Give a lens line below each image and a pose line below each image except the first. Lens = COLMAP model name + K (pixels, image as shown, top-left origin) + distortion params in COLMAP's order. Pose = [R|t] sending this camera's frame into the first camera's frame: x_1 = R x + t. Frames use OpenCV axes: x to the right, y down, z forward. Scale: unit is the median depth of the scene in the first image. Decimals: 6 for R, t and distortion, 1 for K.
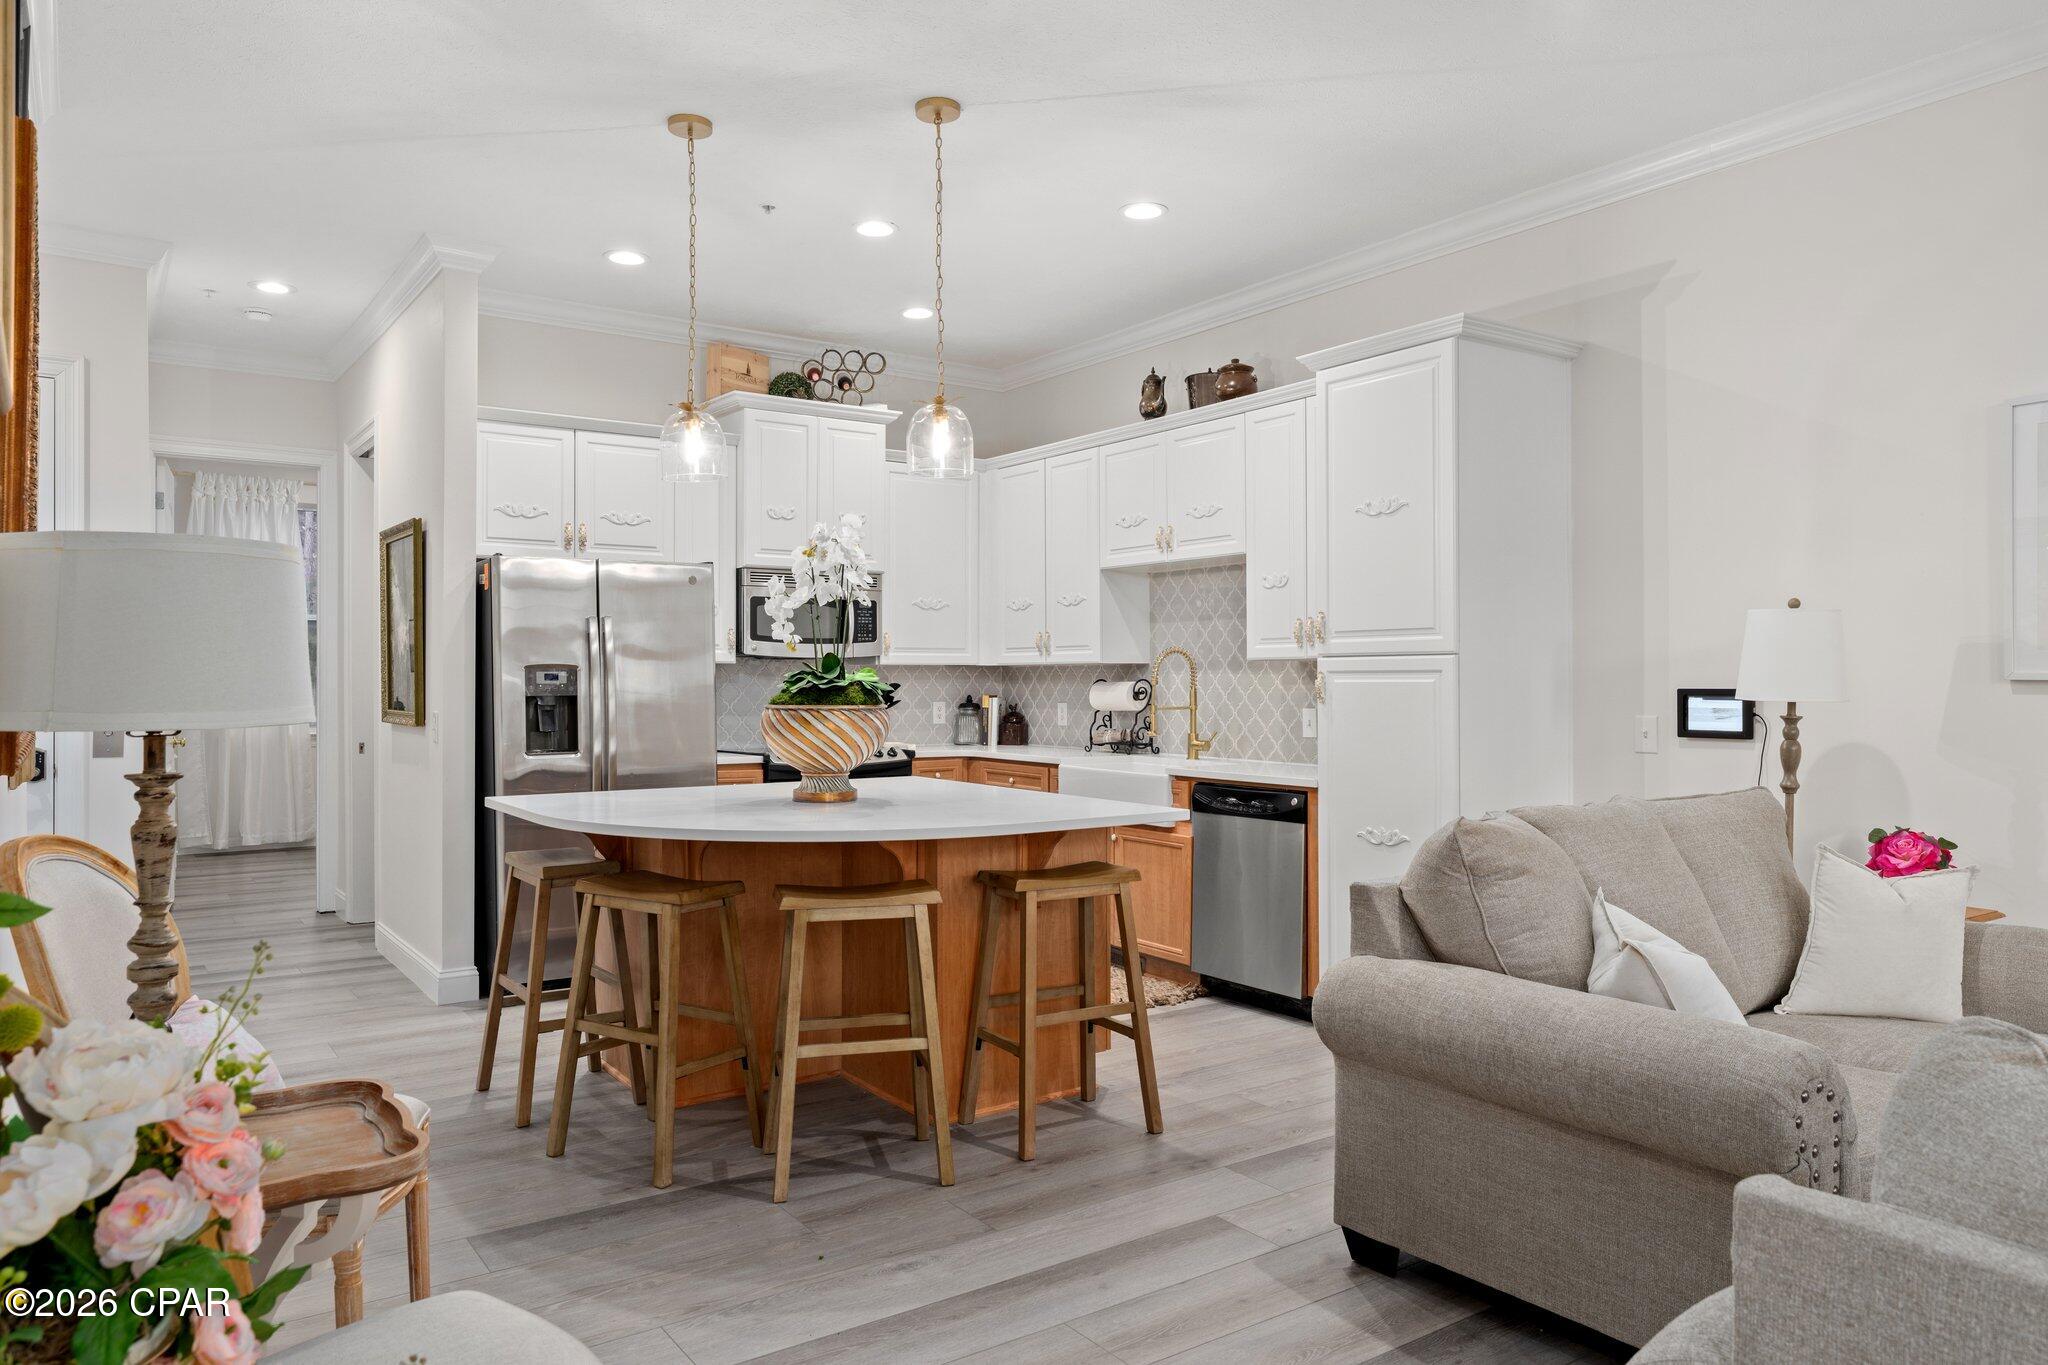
lens RADIAL K [[1353.0, 0, 1024.7], [0, 1353.0, 682.2], [0, 0, 1]] dist [0.007604, -0.009113]
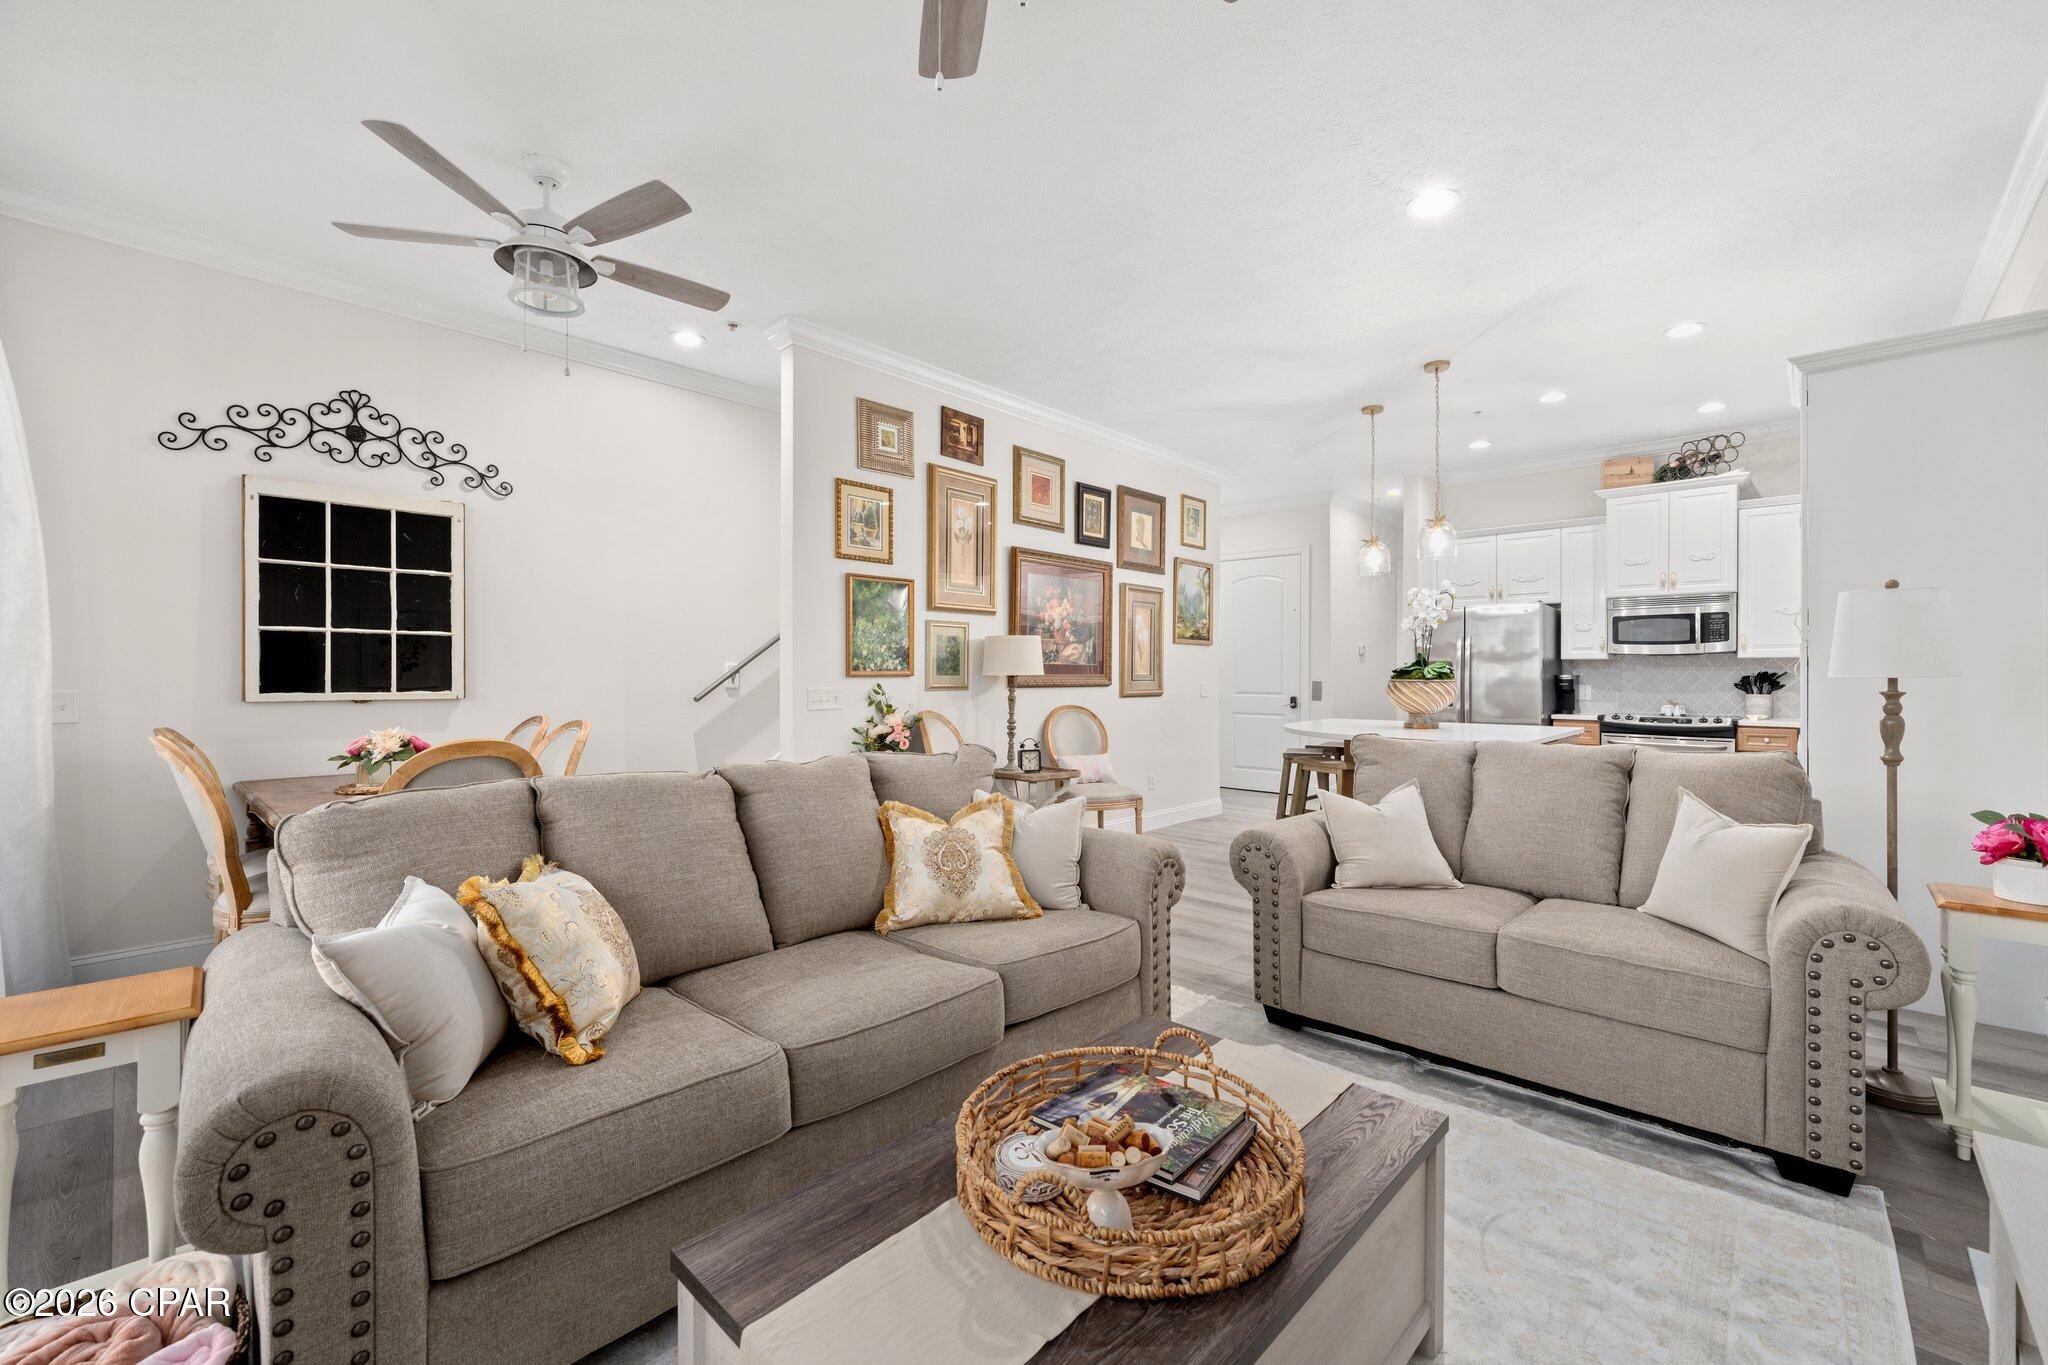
lens RADIAL K [[848.6, 0, 1030.4], [0, 848.6, 677.1], [0, 0, 1]] dist [-0.000803, -0.000987]
pose [[0.209369, 0.002915, -0.977832, 0.738013], [-0.004995, 0.999986, 0.001912, 0.010726], [0.977824, 0.004484, 0.209381, 0.146813]]
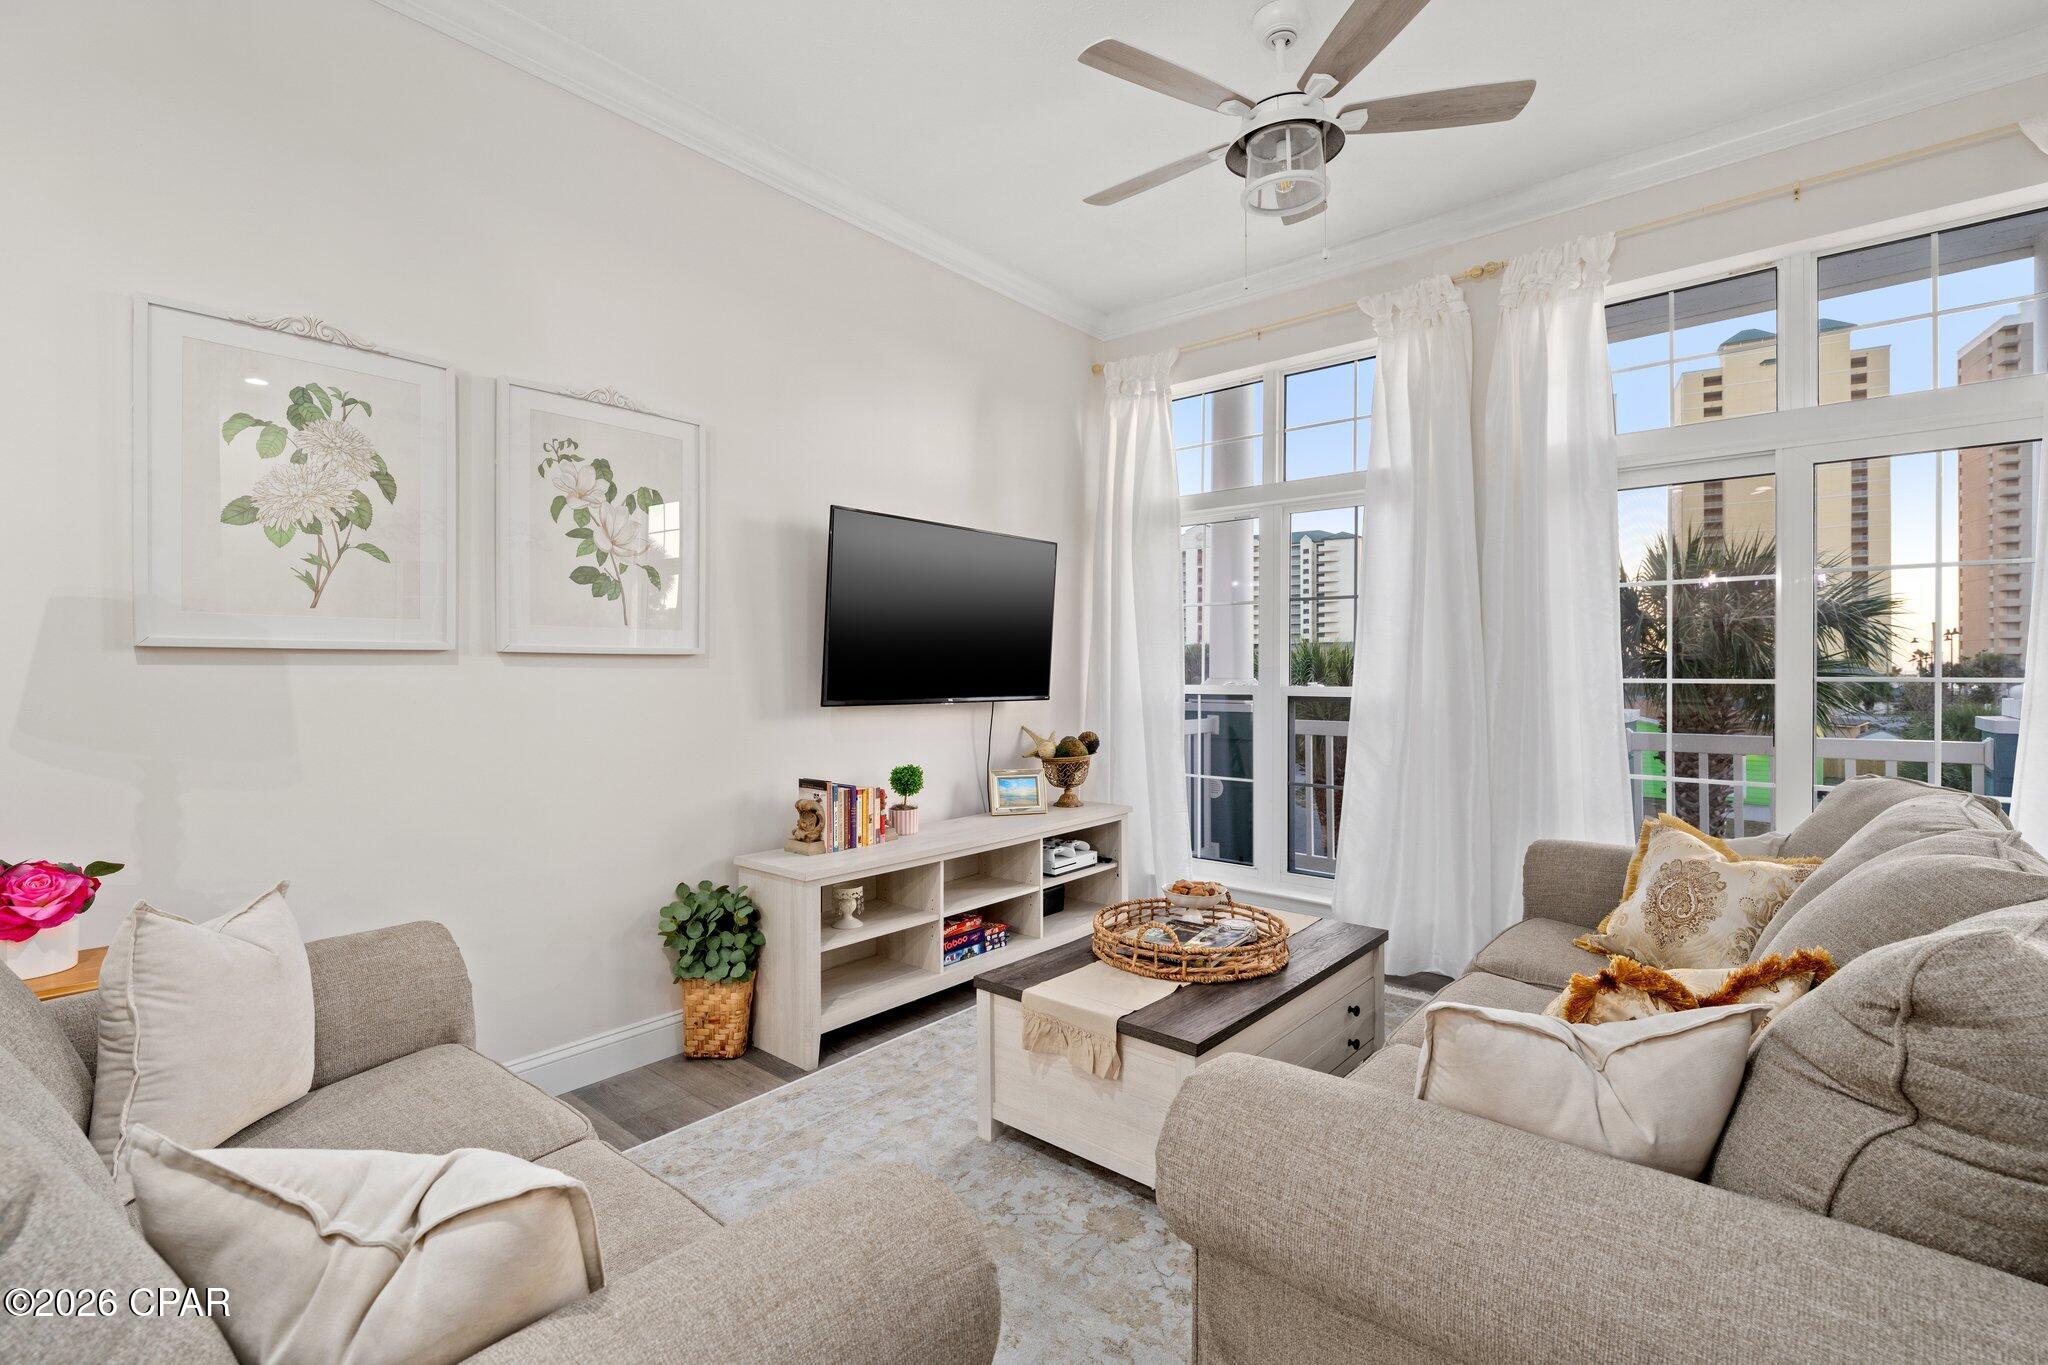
lens RADIAL K [[921.3, 0, 1021.4], [0, 921.3, 668.0], [0, 0, 1]] dist [-0.005002, 0.001826]
pose [[-0.252729, 0.003573, 0.967530, 0.052671], [0.006700, 0.999976, -0.001943, 0.010454], [-0.967514, 0.005991, -0.252747, 0.429354]]
